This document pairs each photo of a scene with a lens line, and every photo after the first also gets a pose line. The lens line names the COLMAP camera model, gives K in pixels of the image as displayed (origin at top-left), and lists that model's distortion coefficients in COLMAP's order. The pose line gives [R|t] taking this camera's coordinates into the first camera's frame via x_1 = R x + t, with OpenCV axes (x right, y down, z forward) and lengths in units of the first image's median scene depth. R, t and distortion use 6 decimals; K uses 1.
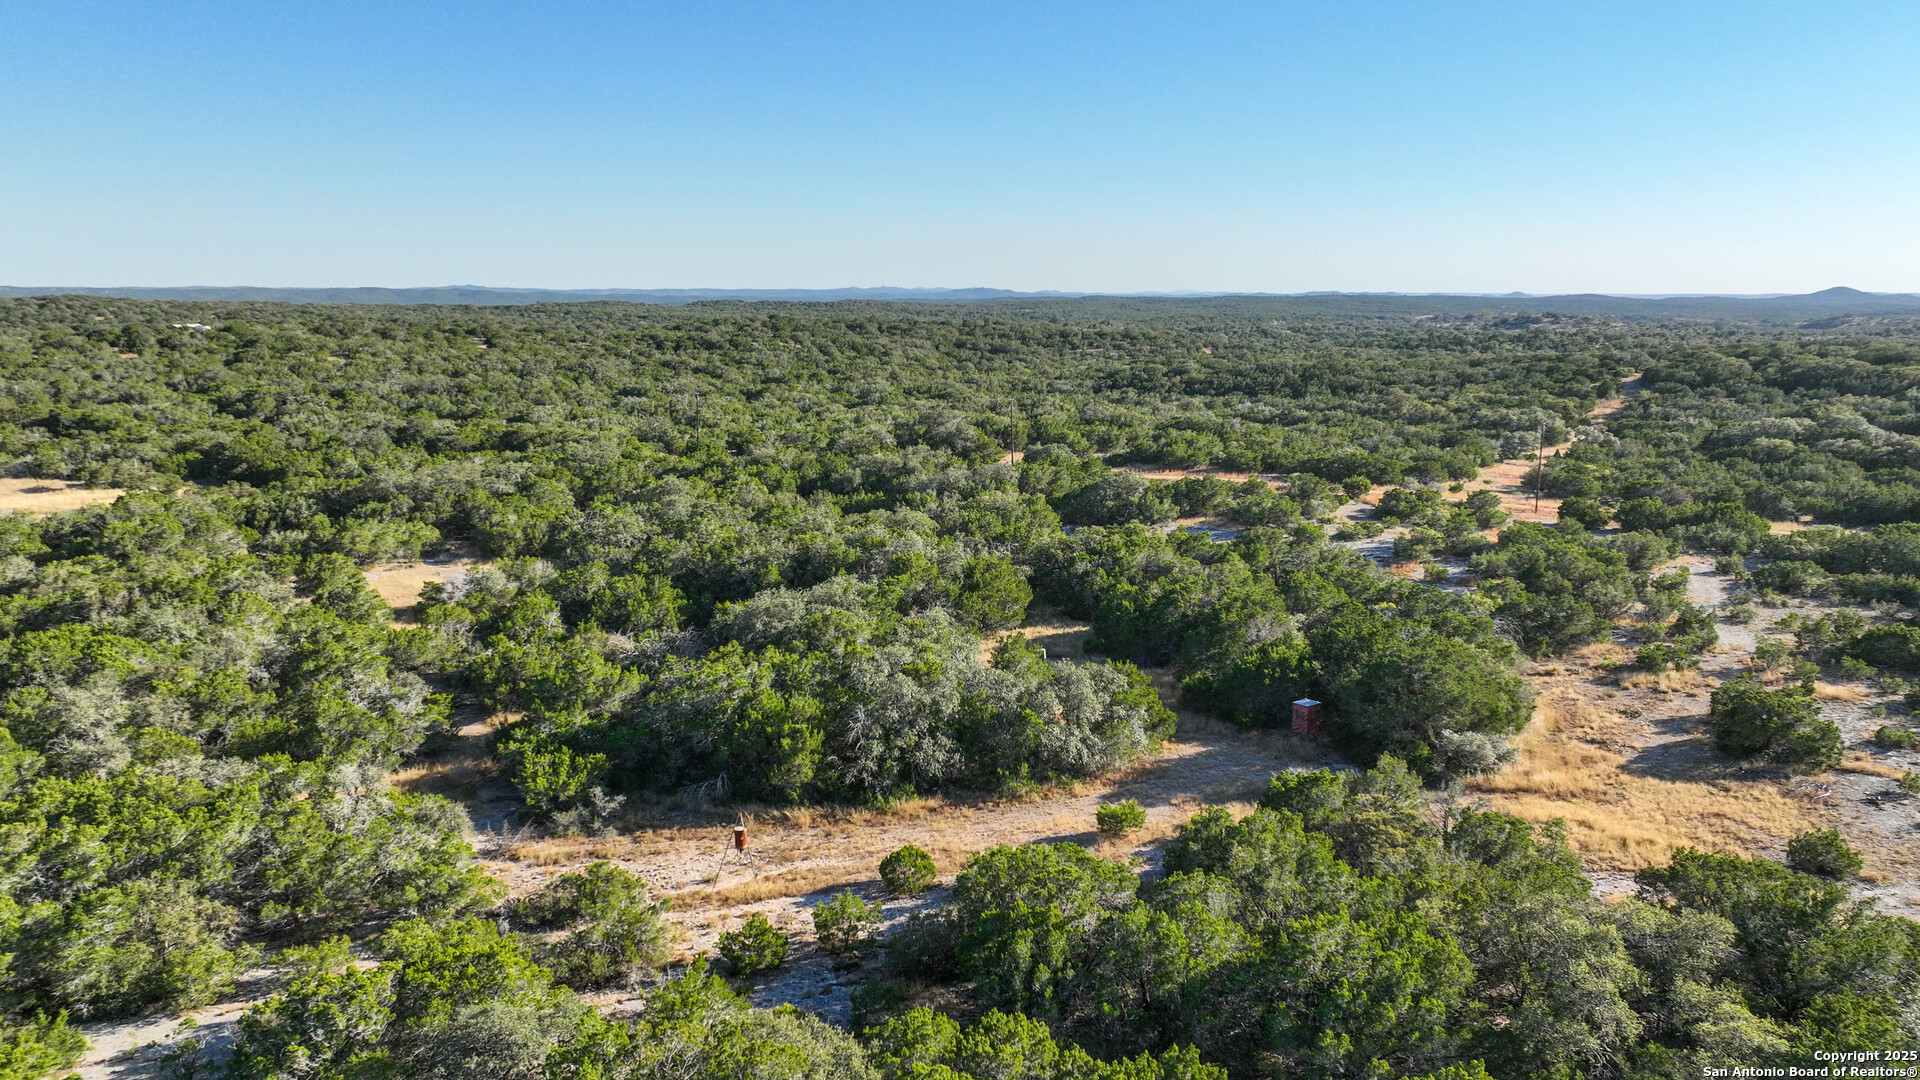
lens RADIAL K [[1387.0, 0, 973.6], [0, 1387.0, 534.8], [0, 0, 1]] dist [0.006163, 0.002322]
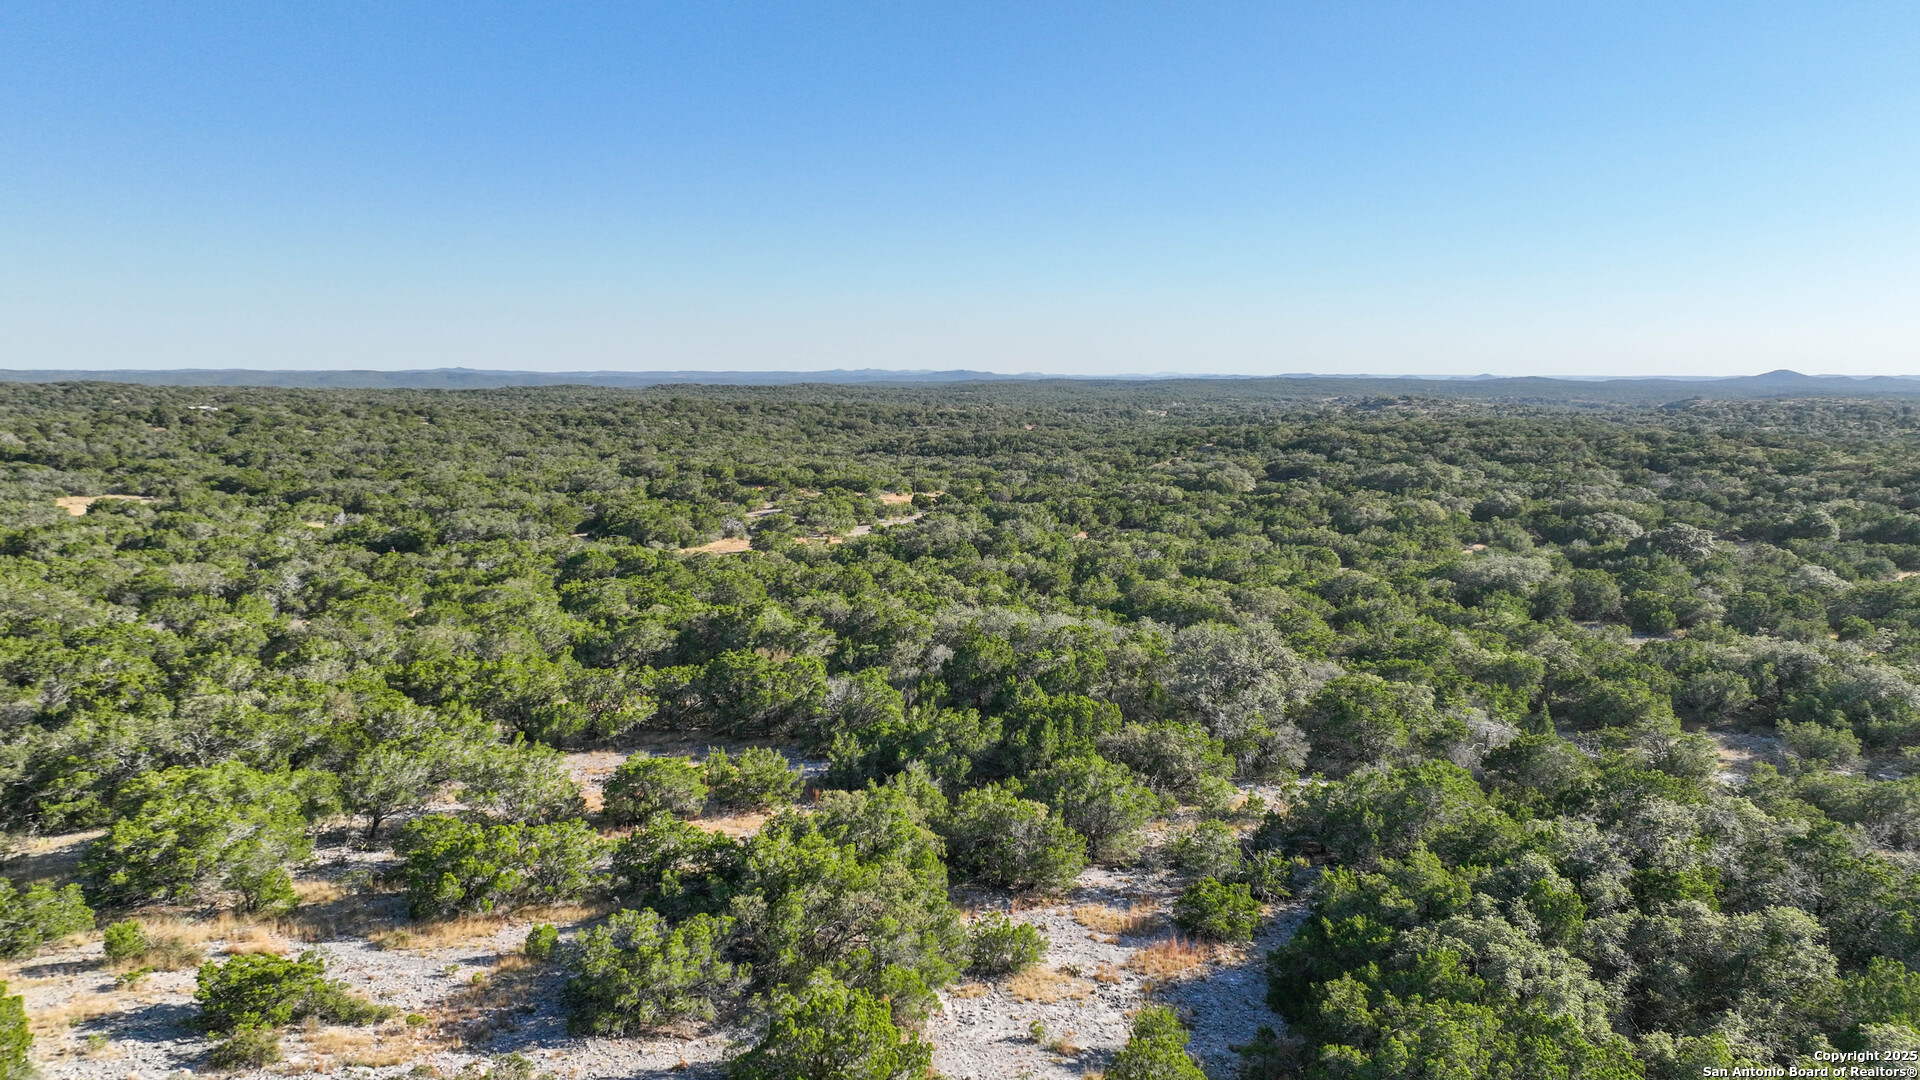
lens RADIAL K [[1387.0, 0, 973.6], [0, 1387.0, 534.8], [0, 0, 1]] dist [0.006163, 0.002322]
pose [[0.999971, -0.001181, 0.007514, 0.192192], [0.001613, 0.998333, -0.057694, 0.057100], [-0.007434, 0.057704, 0.998306, -0.379728]]
